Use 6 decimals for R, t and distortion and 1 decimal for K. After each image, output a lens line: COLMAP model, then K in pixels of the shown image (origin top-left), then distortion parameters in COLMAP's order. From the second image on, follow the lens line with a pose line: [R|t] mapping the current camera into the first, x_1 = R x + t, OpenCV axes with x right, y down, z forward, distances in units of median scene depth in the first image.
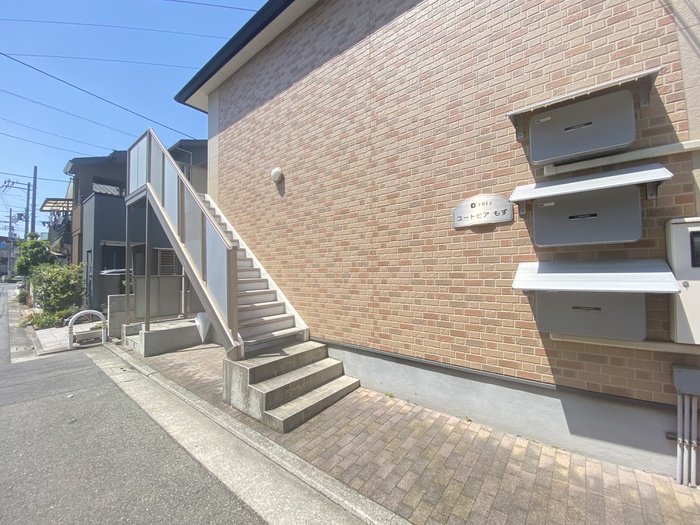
lens RADIAL K [[283.7, 0, 350.0], [0, 283.7, 262.5], [0, 0, 1]] dist [0.024926, -0.023469]
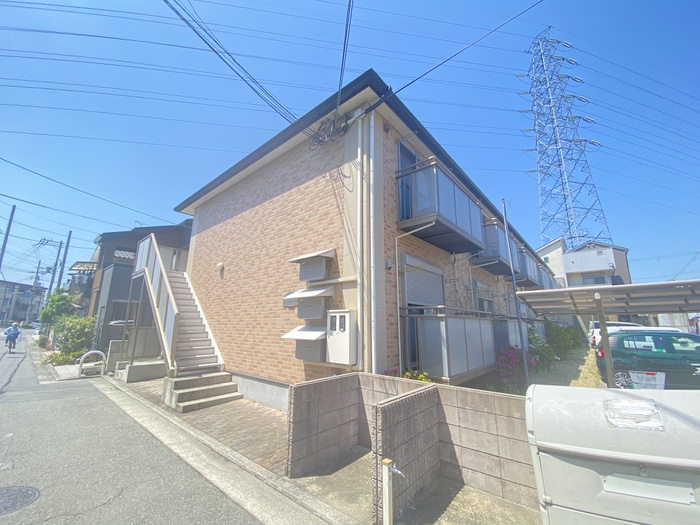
lens RADIAL K [[283.7, 0, 350.0], [0, 283.7, 262.5], [0, 0, 1]] dist [0.024926, -0.023469]
pose [[0.999313, 0.011953, -0.035069, 0.405070], [-0.018071, 0.983554, -0.179708, -0.035470], [0.032344, 0.180218, 0.983095, -0.444872]]
